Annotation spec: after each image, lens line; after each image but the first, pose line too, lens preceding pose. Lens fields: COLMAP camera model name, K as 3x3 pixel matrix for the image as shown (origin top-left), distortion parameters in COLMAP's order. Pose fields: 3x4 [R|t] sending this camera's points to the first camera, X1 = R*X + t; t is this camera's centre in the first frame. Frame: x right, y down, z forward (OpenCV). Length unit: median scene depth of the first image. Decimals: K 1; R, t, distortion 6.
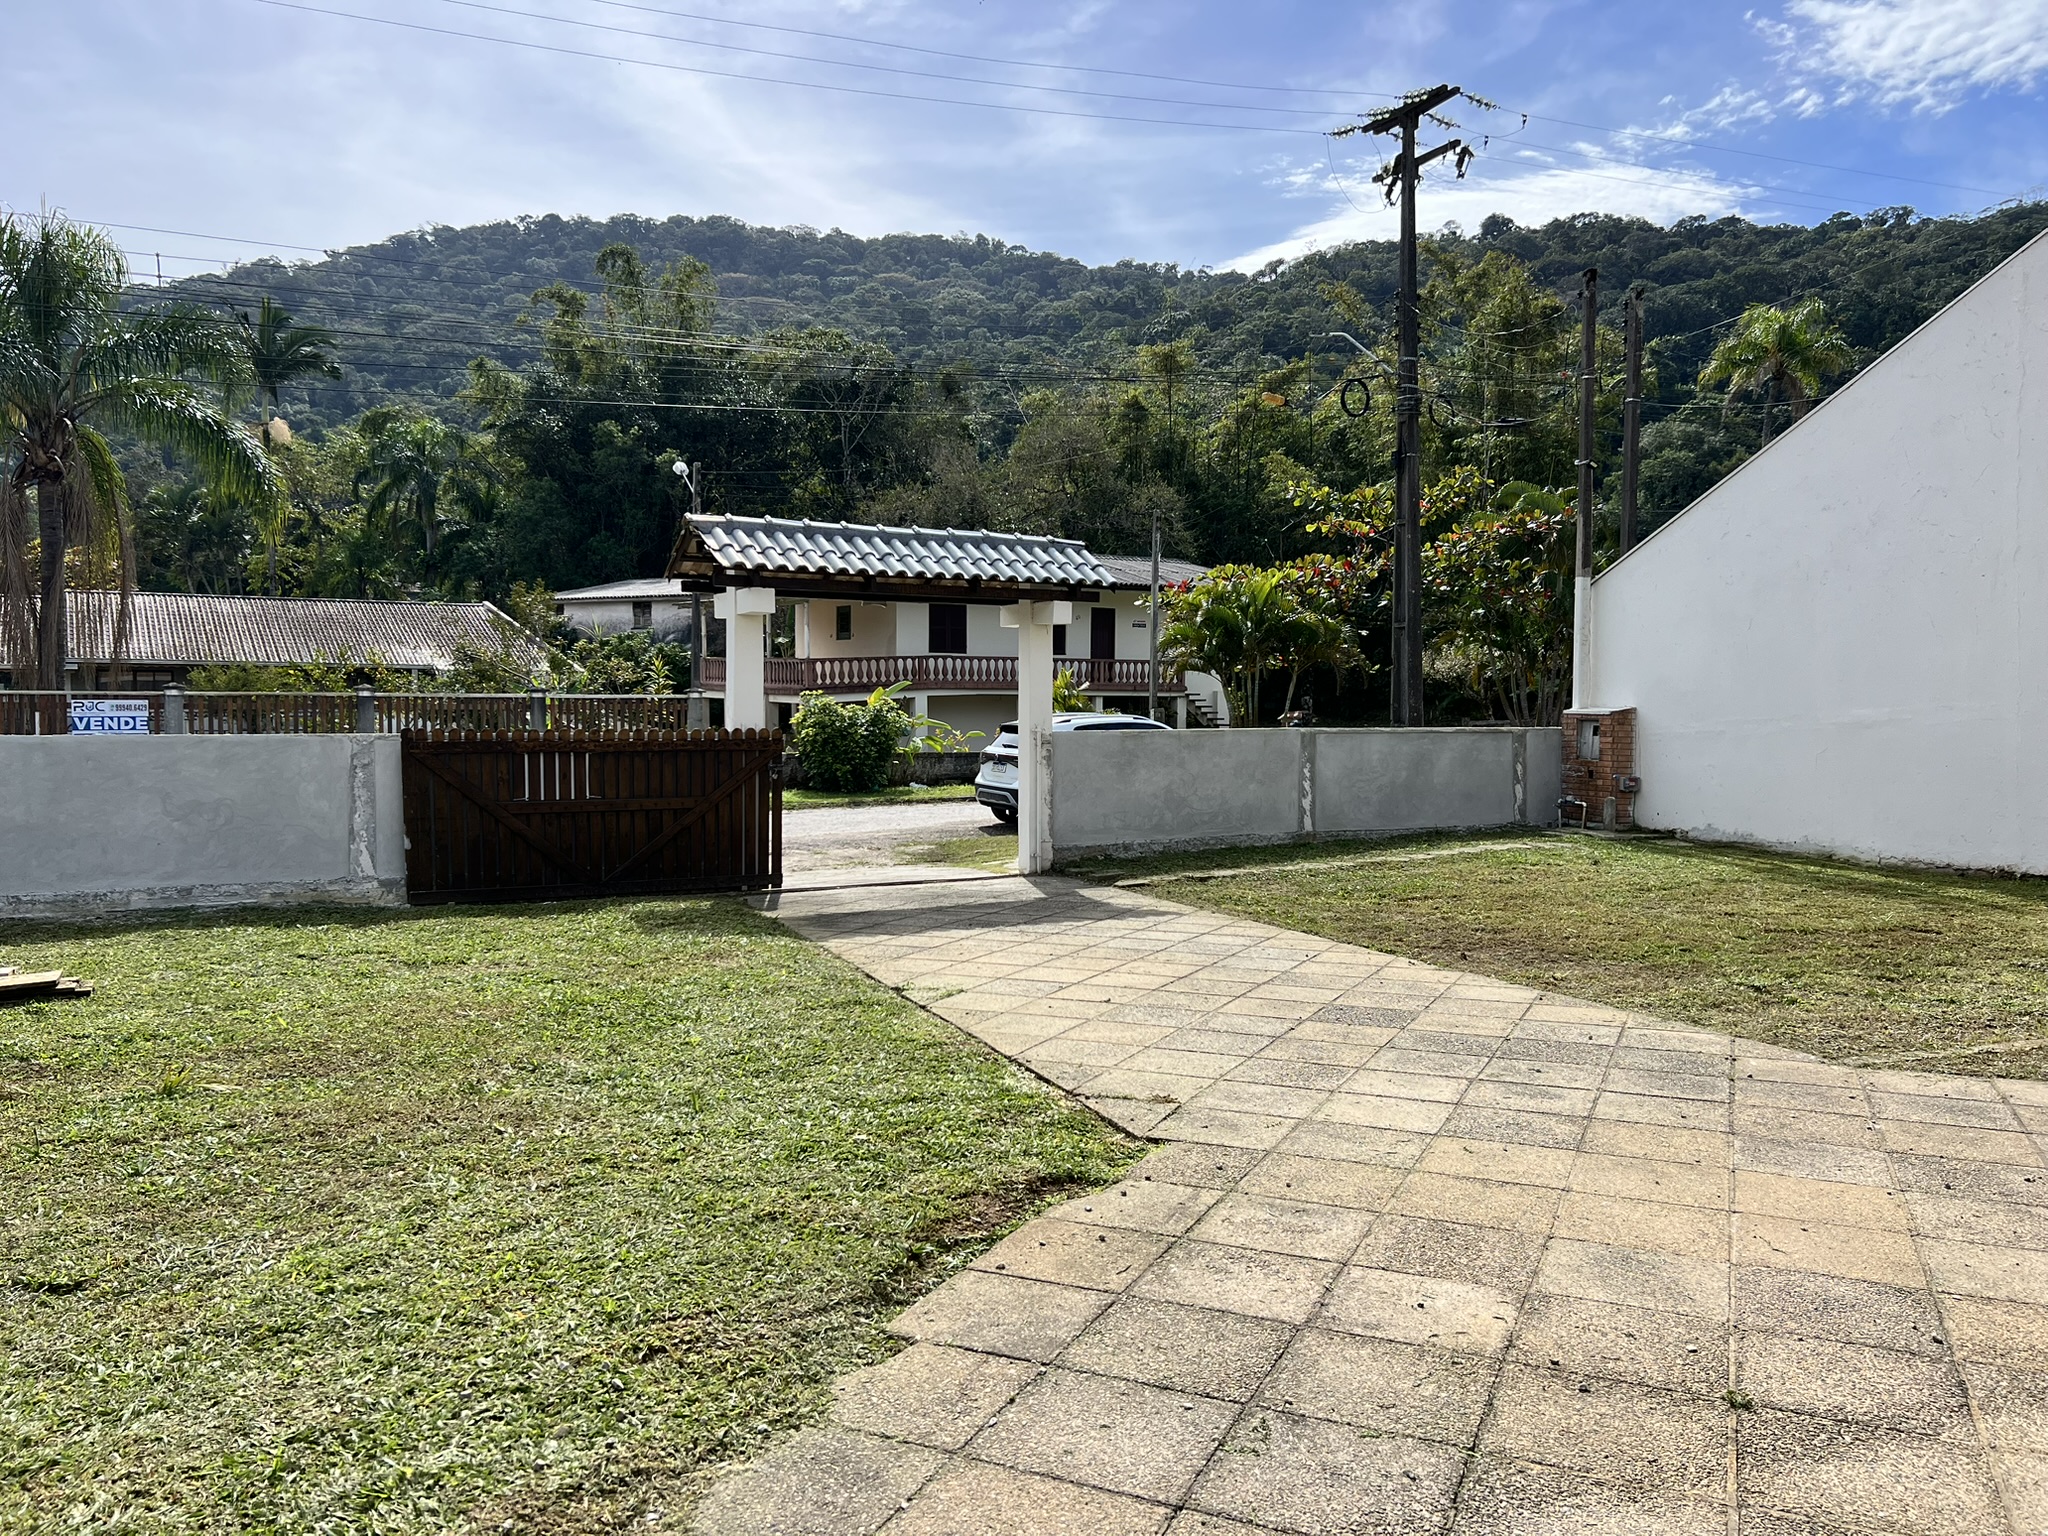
lens RADIAL K [[1530.2, 0, 1024.0], [0, 1530.2, 768.0], [0, 0, 1]] dist [0.069612, -0.087702]
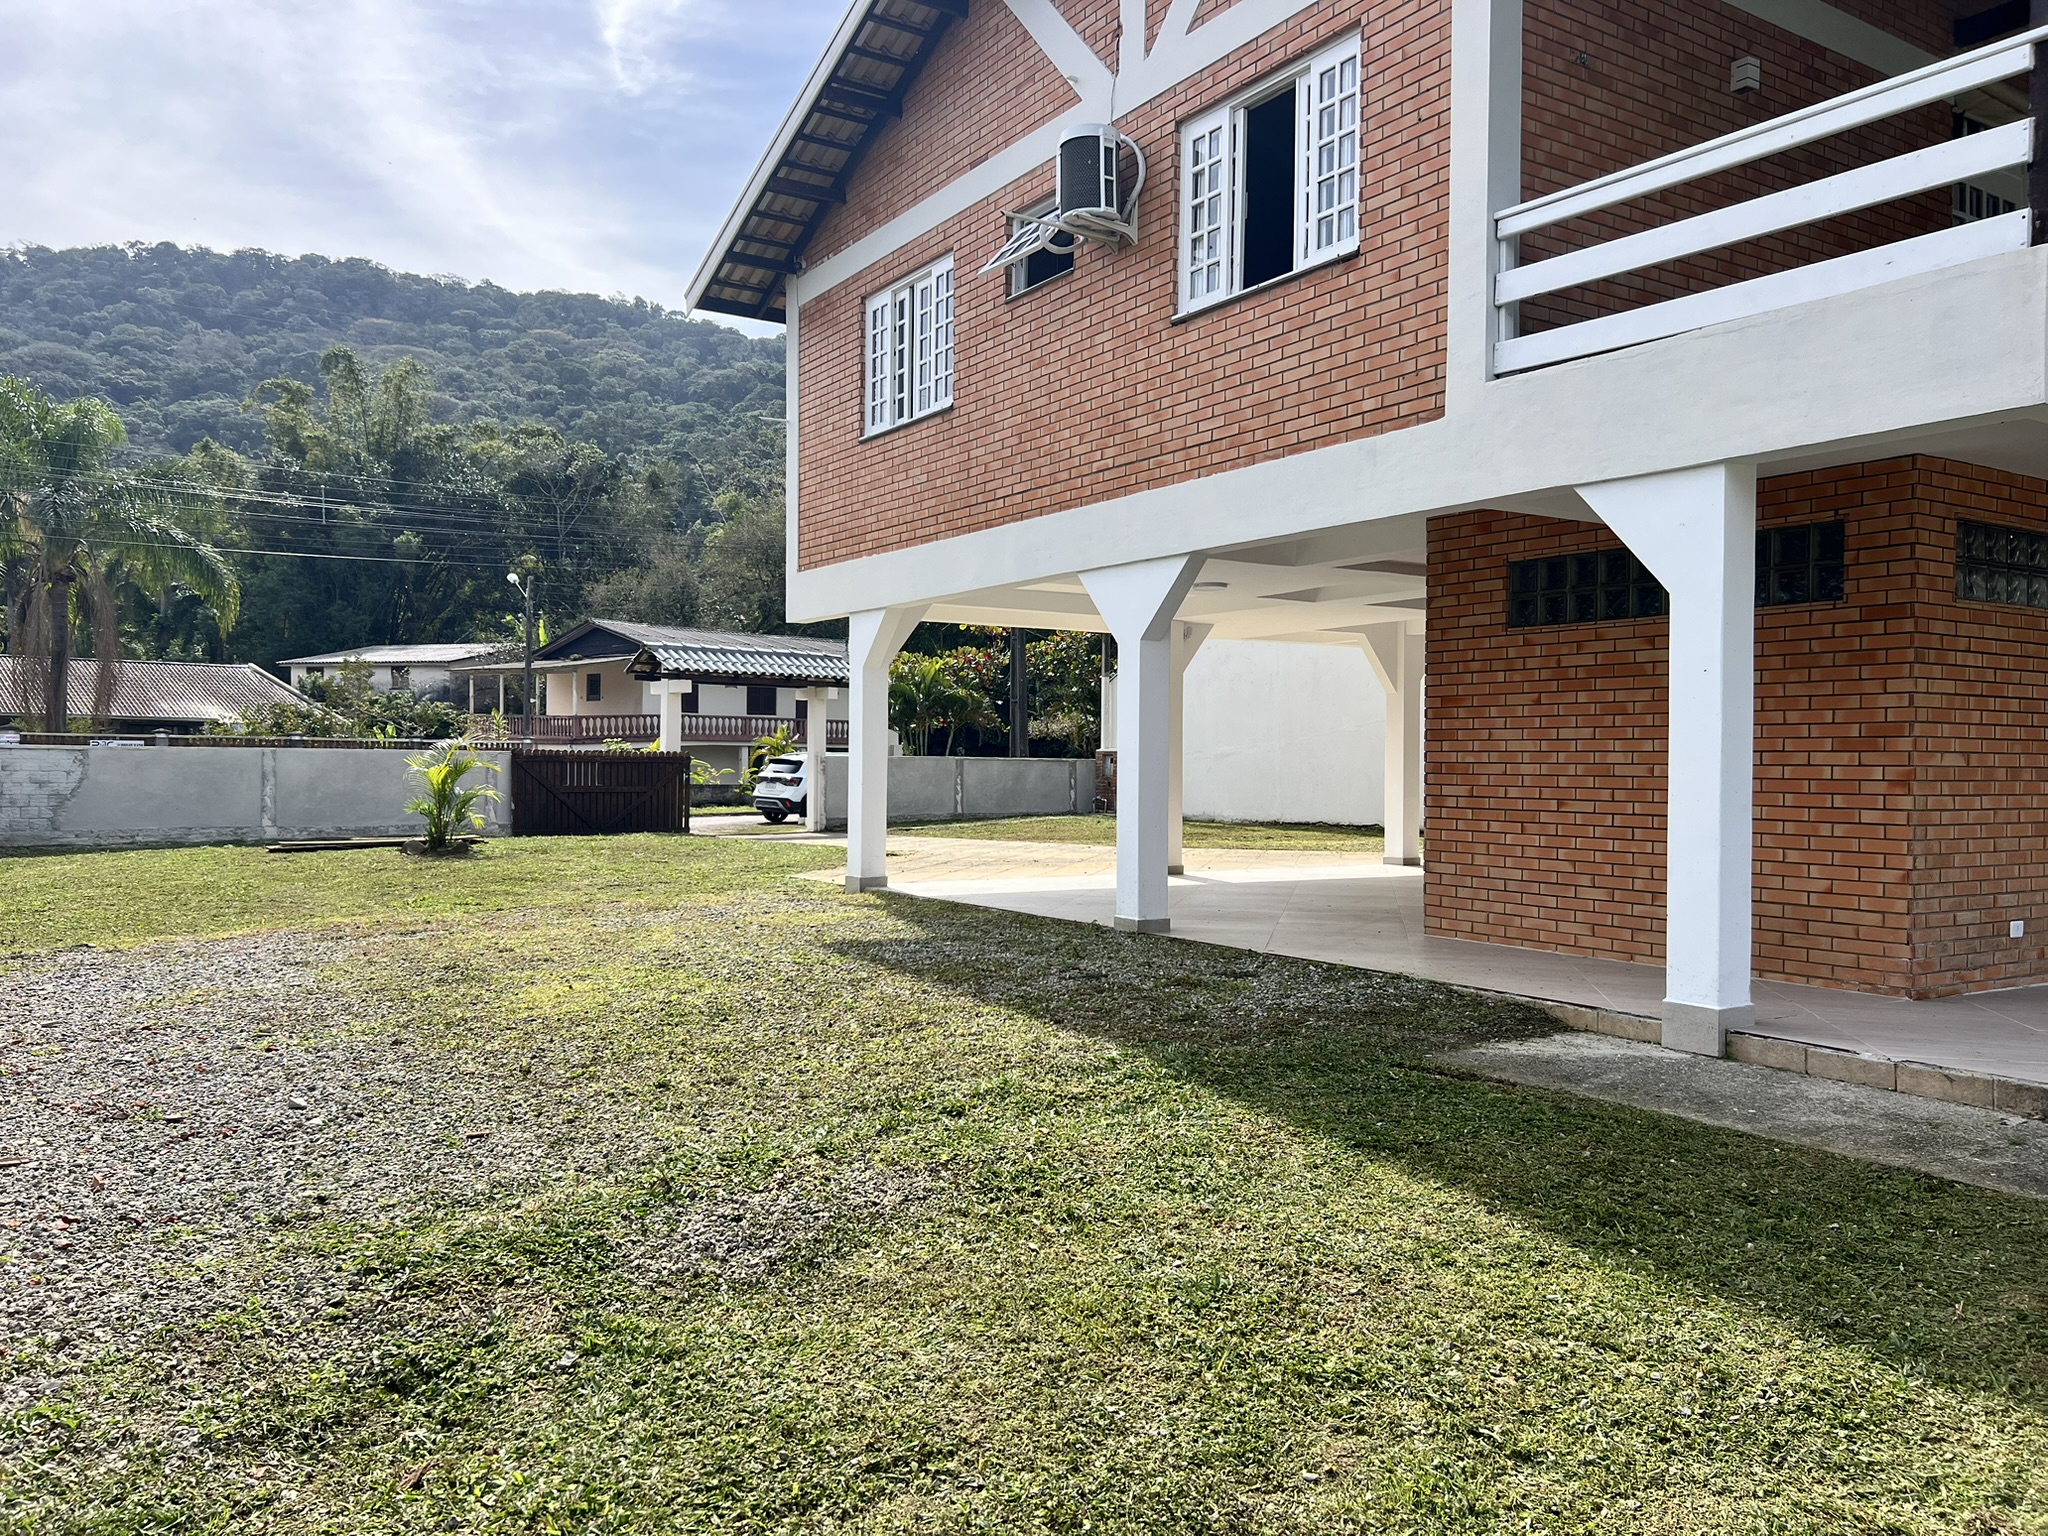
lens RADIAL K [[1530.2, 0, 1024.0], [0, 1530.2, 768.0], [0, 0, 1]] dist [0.069612, -0.087702]
pose [[0.975329, 0.004071, 0.220717, -0.070703], [0.004867, 0.999190, -0.039939, 0.029853], [-0.220701, 0.040028, 0.974520, -0.394182]]
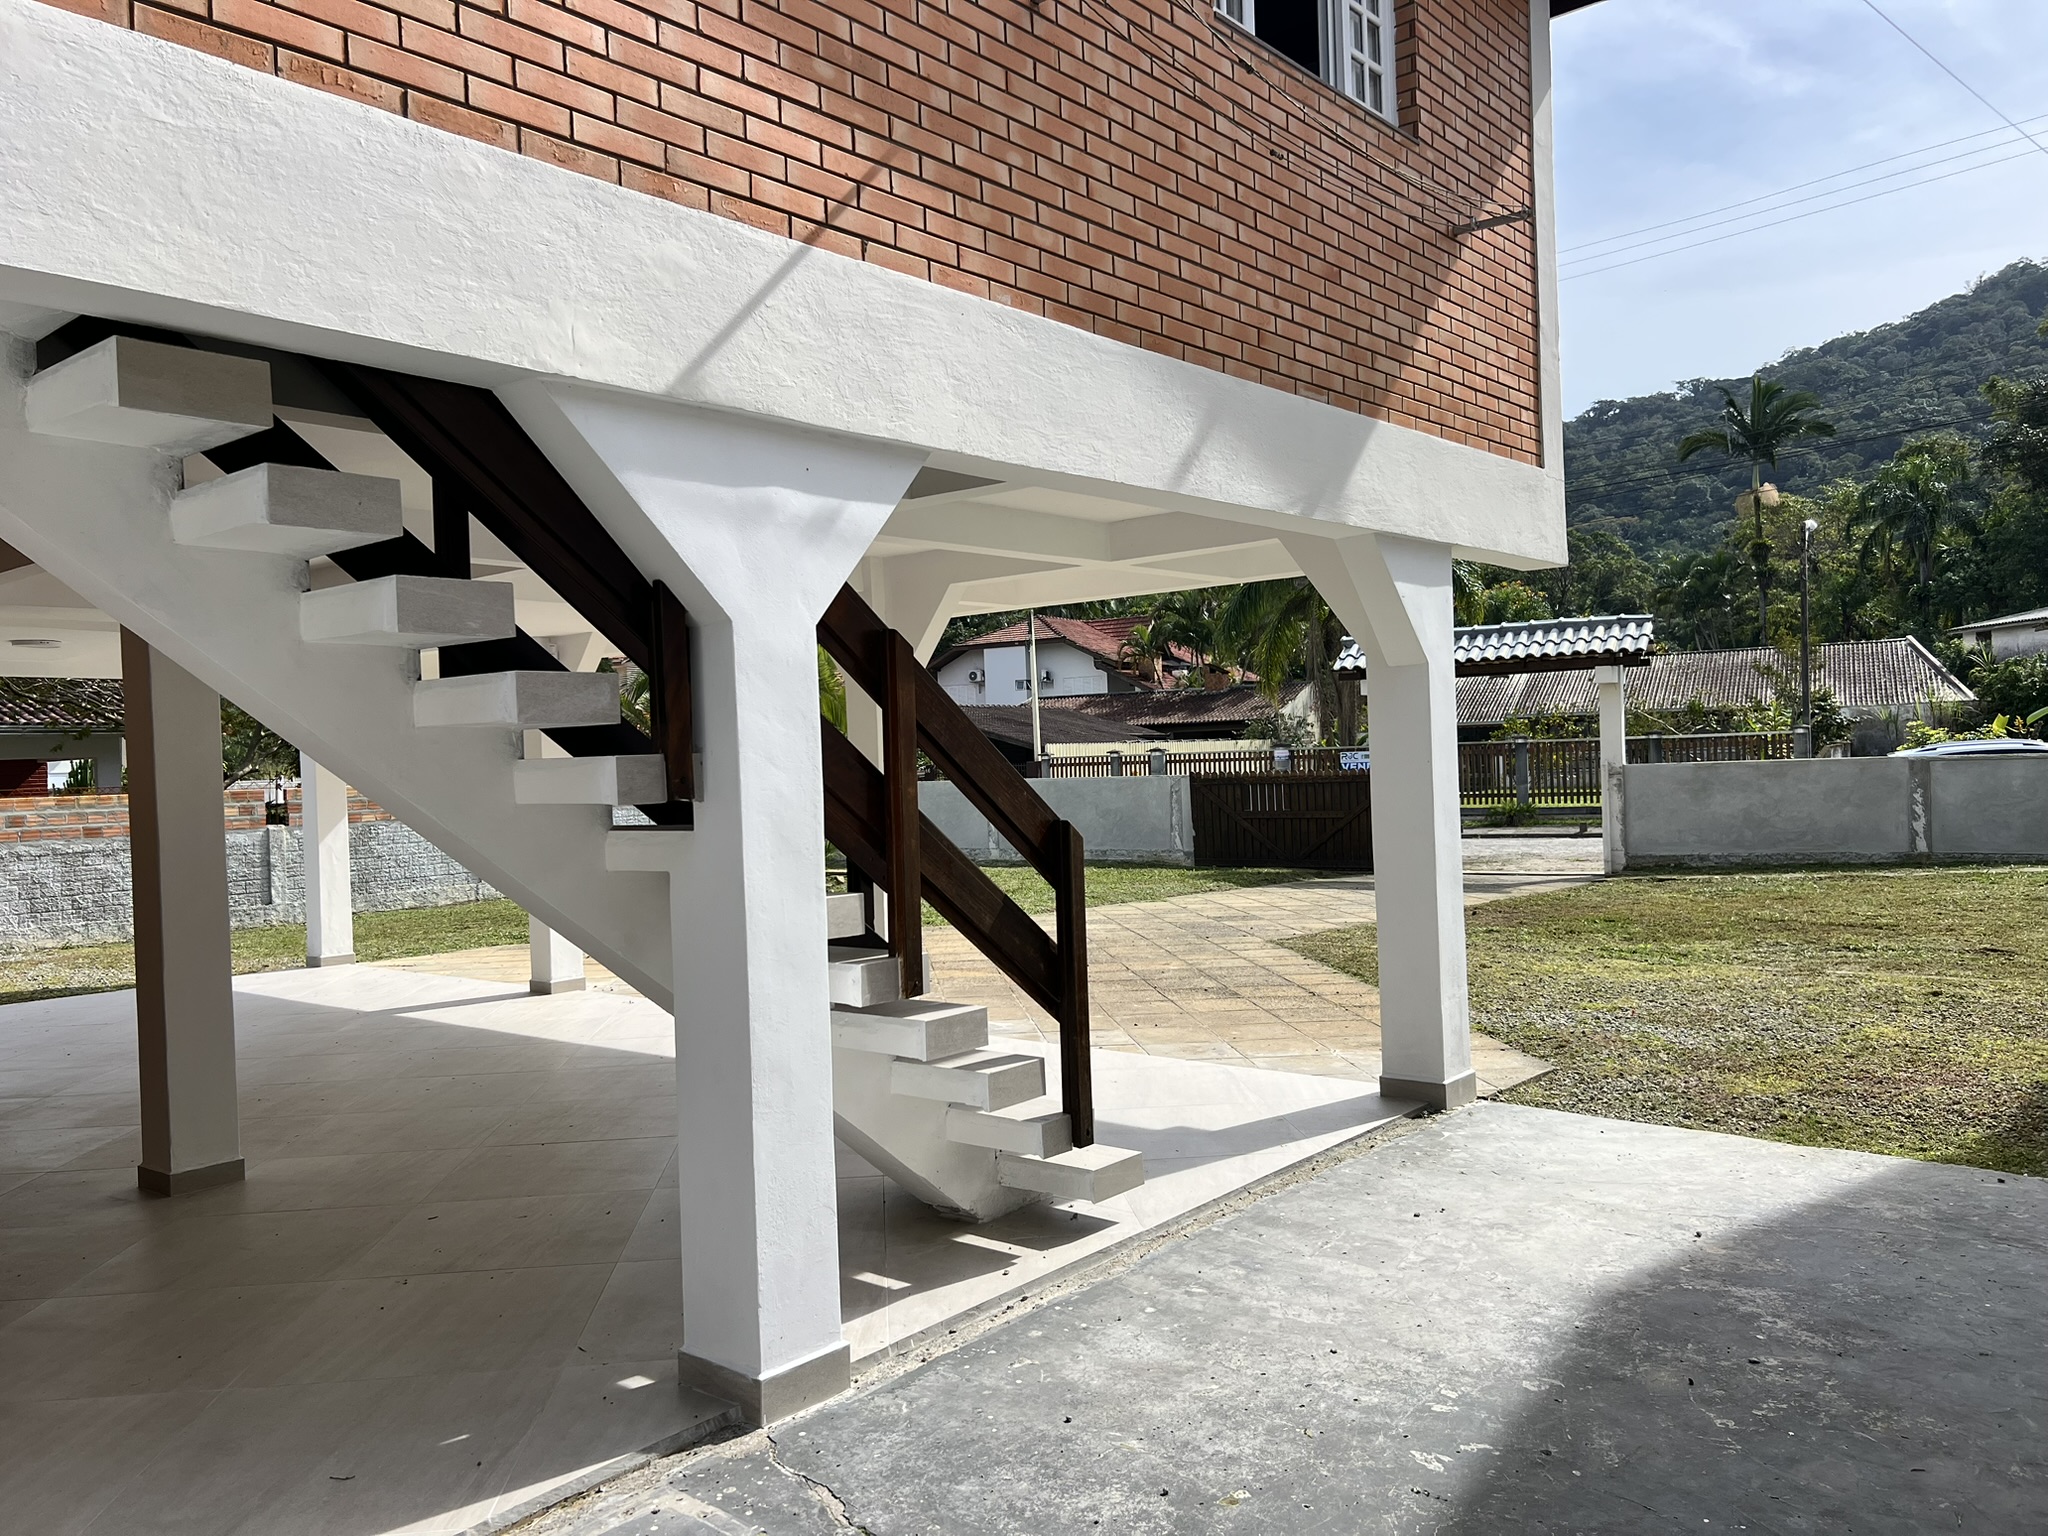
lens RADIAL K [[1530.2, 0, 1024.0], [0, 1530.2, 768.0], [0, 0, 1]] dist [0.069612, -0.087702]
pose [[0.508070, -0.016045, -0.861167, 0.395150], [-0.002291, 0.999798, -0.019979, 0.002707], [0.861313, 0.012124, 0.507930, -0.042461]]
